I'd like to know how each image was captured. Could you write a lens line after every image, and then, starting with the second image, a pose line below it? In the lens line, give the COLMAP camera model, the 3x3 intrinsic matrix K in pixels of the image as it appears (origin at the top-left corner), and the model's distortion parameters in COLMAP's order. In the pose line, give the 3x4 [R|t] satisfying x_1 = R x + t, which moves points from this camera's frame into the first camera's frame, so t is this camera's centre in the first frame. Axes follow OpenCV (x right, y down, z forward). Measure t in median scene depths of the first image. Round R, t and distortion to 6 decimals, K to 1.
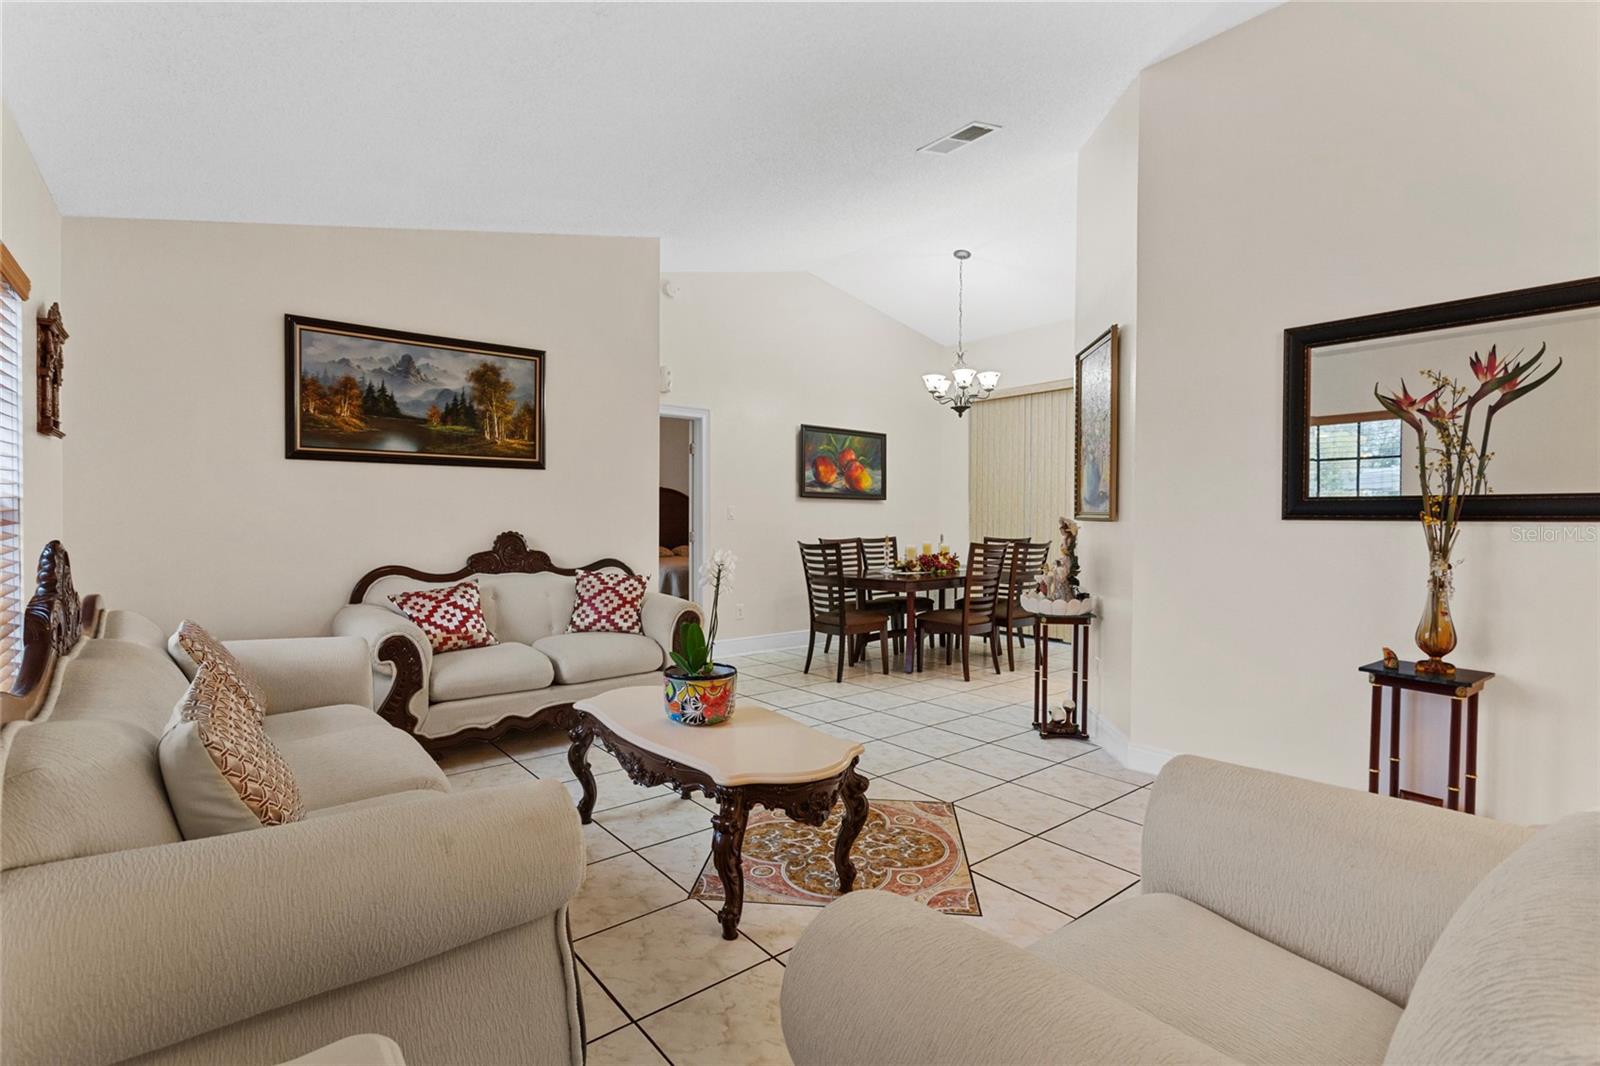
lens RADIAL K [[753.0, 0, 801.4], [0, 753.0, 526.4], [0, 0, 1]] dist [-0.003544, -0.000235]
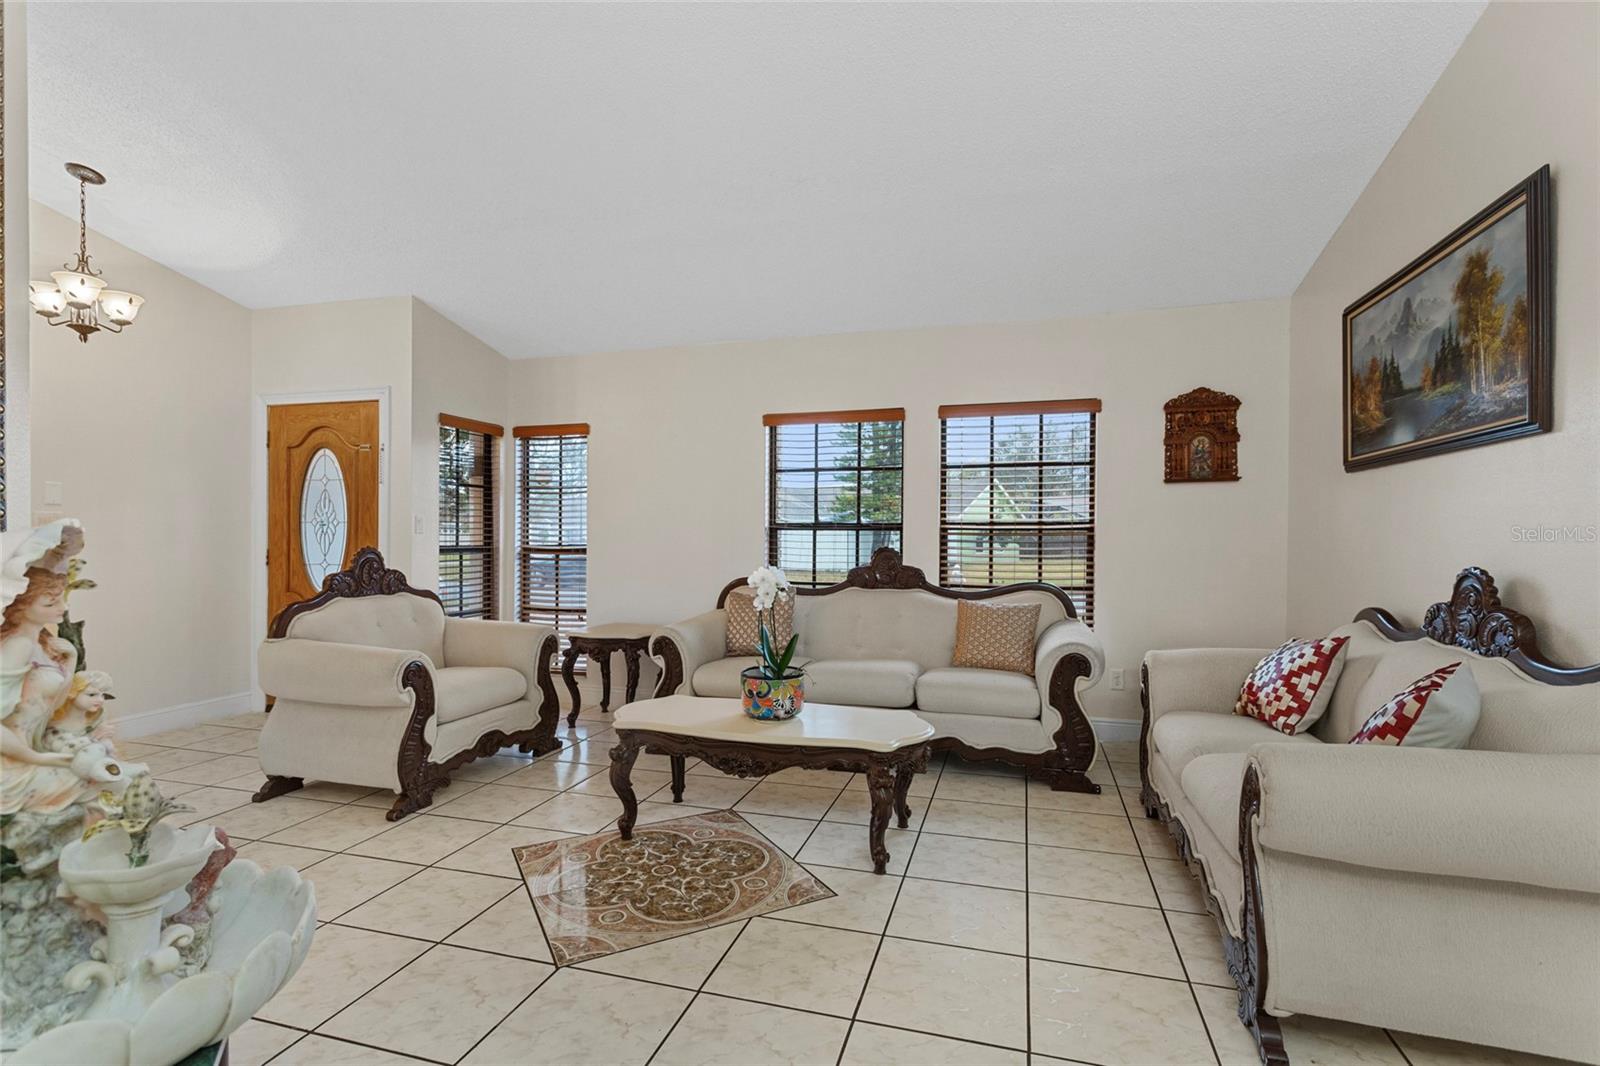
lens RADIAL K [[753.0, 0, 806.7], [0, 753.0, 537.5], [0, 0, 1]] dist [-0.003544, -0.000235]
pose [[-0.822203, -0.006175, -0.569161, 0.293388], [-0.013483, 0.999872, 0.008630, -0.012588], [0.569035, 0.014770, -0.822181, 1.224890]]
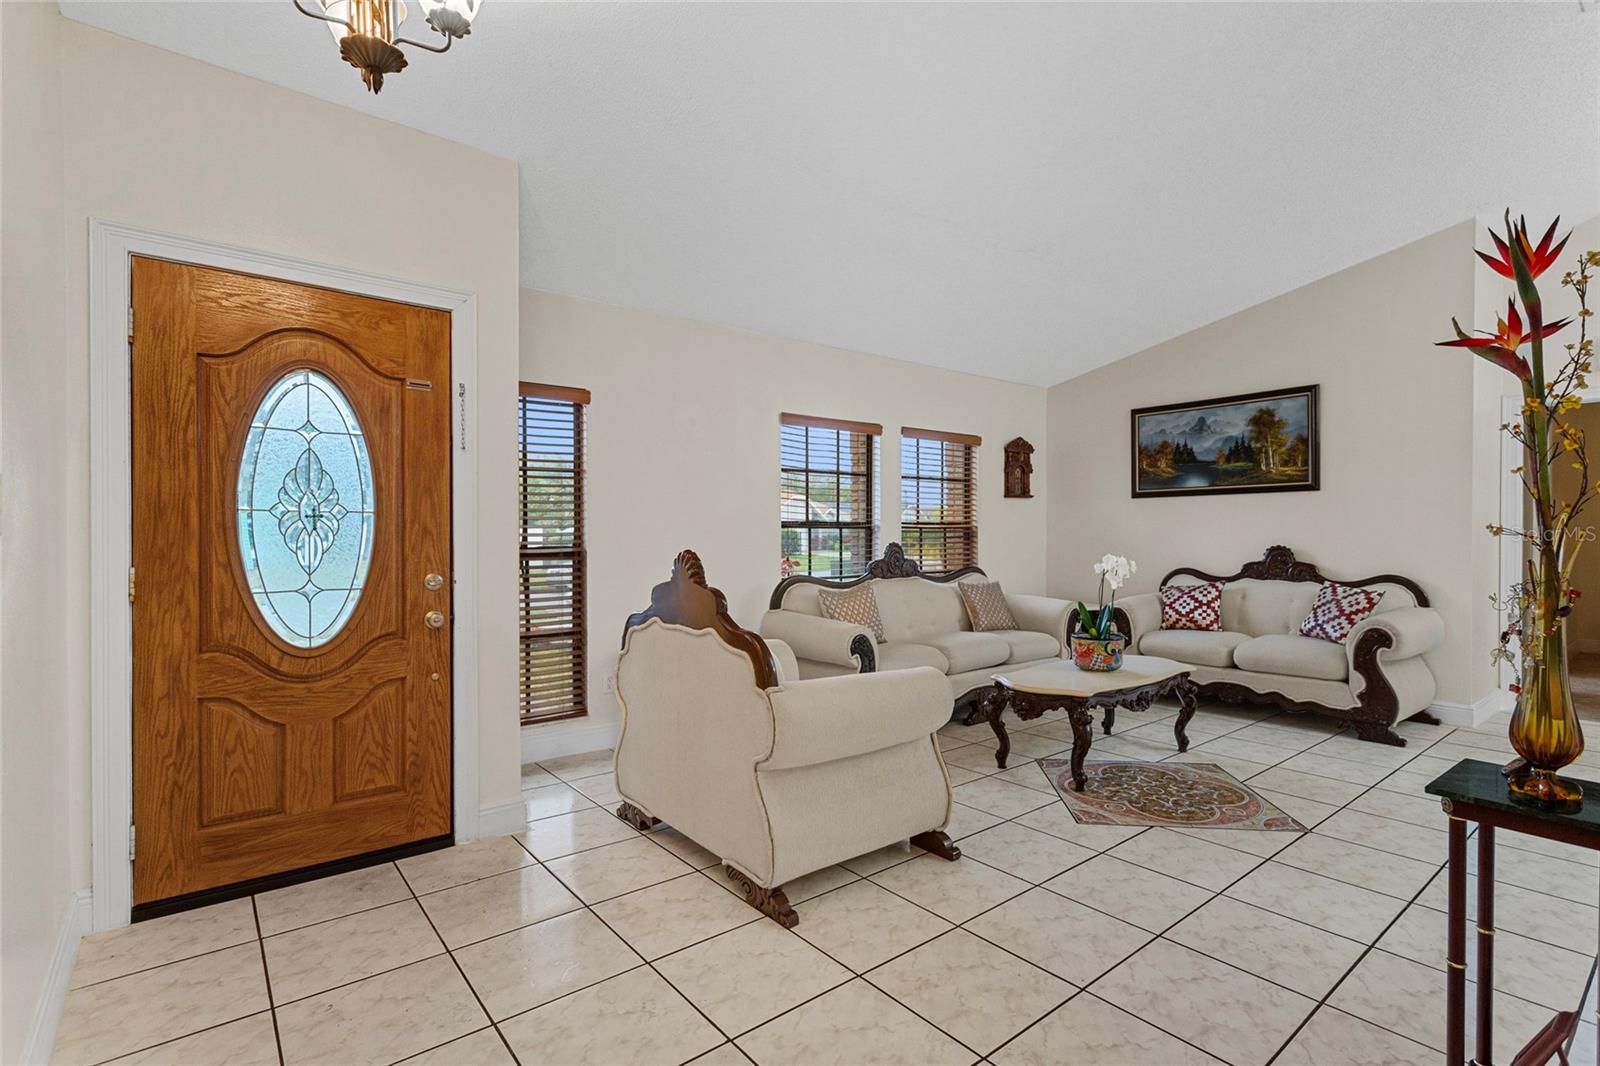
lens RADIAL K [[753.0, 0, 797.0], [0, 753.0, 533.1], [0, 0, 1]] dist [-0.003544, -0.000235]
pose [[-0.010580, -0.007128, -0.999919, 0.852439], [-0.009663, 0.999929, -0.007026, 0.003092], [0.999897, 0.009588, -0.010648, 0.265179]]
